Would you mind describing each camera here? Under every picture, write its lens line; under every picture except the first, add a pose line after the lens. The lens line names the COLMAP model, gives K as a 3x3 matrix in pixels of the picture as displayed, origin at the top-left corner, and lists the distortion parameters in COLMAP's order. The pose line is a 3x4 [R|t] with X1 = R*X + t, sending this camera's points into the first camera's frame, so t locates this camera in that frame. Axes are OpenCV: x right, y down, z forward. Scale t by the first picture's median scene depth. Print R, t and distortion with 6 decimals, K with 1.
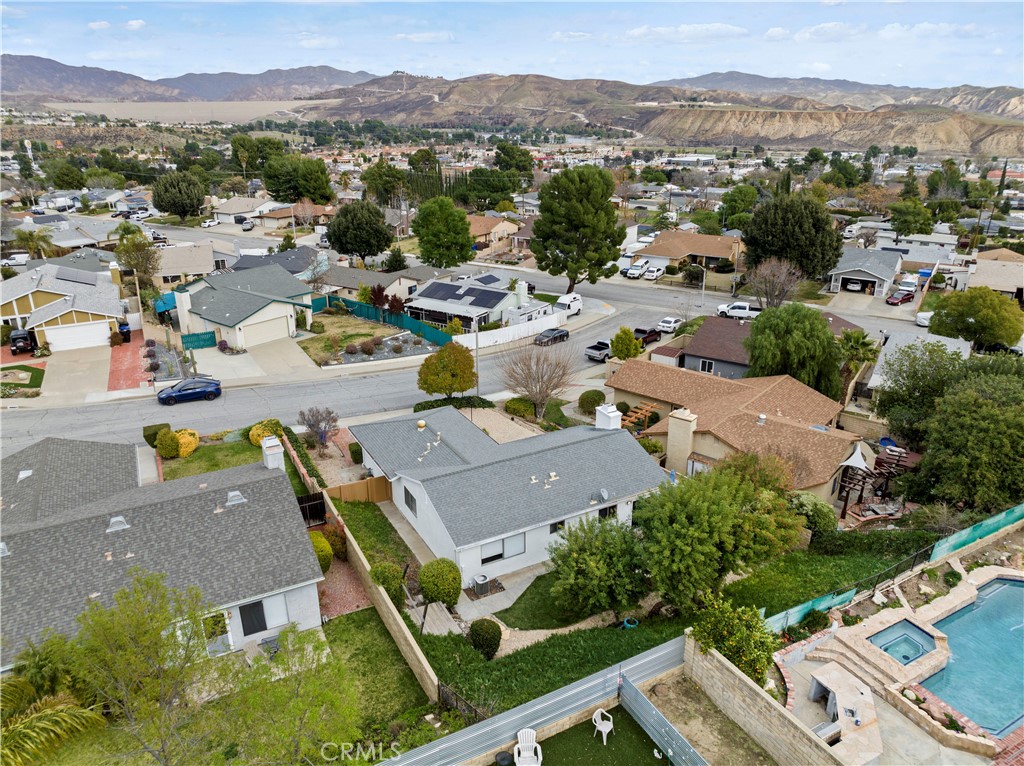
lens RADIAL K [[702.4, 0, 525.0], [0, 702.4, 385.3], [0, 0, 1]] dist [-0.040323, 0.006151]
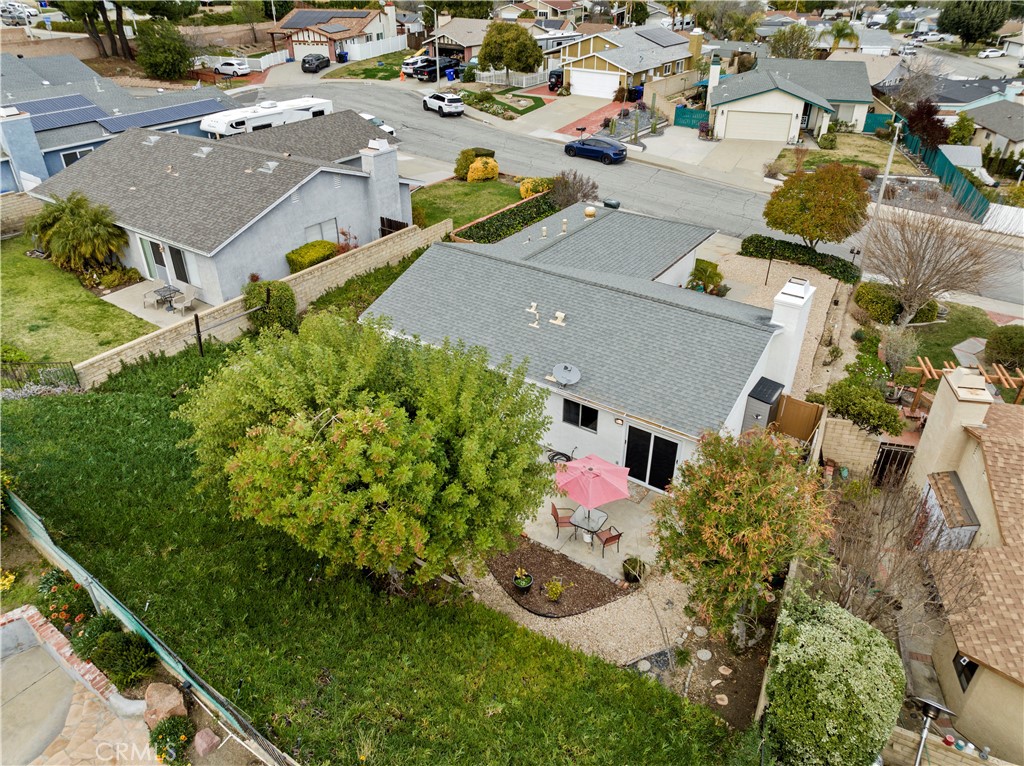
lens RADIAL K [[719.4, 0, 512.0], [0, 719.4, 383.0], [0, 0, 1]] dist [-0.050700, 0.021212]
pose [[0.445561, 0.467801, -0.763307, 0.238469], [-0.320002, 0.879510, 0.352224, -0.012129], [0.836107, 0.087323, 0.541572, 0.290850]]
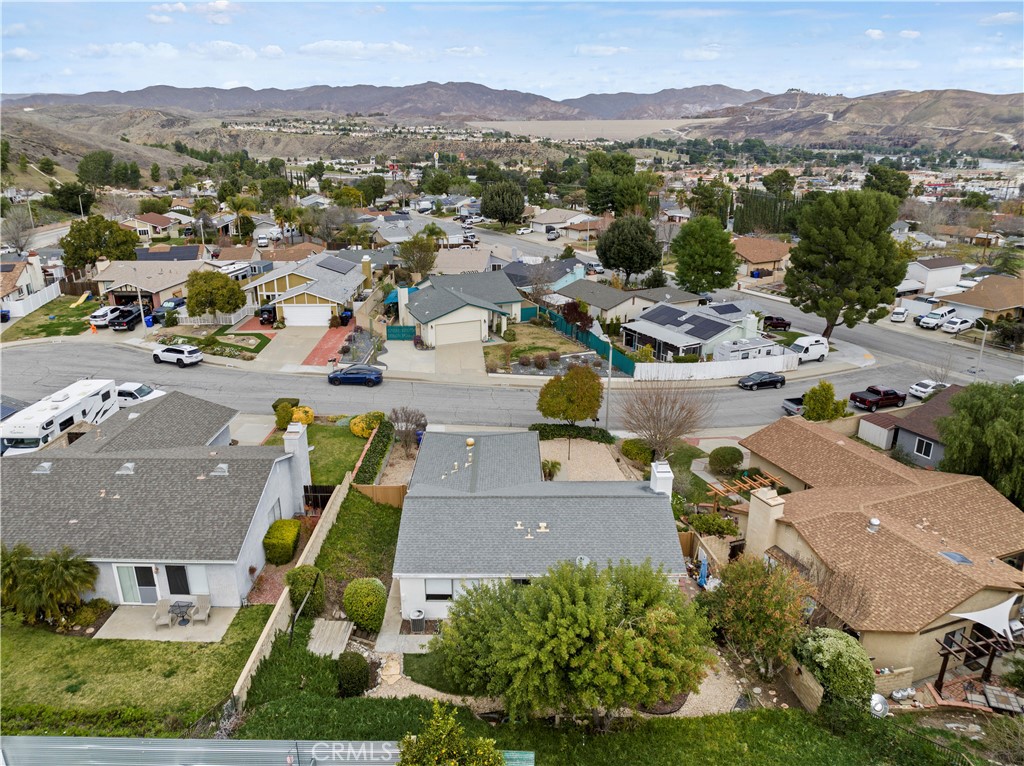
lens RADIAL K [[719.4, 0, 512.0], [0, 719.4, 383.0], [0, 0, 1]] dist [-0.050700, 0.021212]
pose [[0.871564, 0.154579, -0.465275, 0.180400], [-0.170289, 0.985359, 0.008377, -0.022052], [0.459758, 0.071930, 0.885126, 0.082289]]
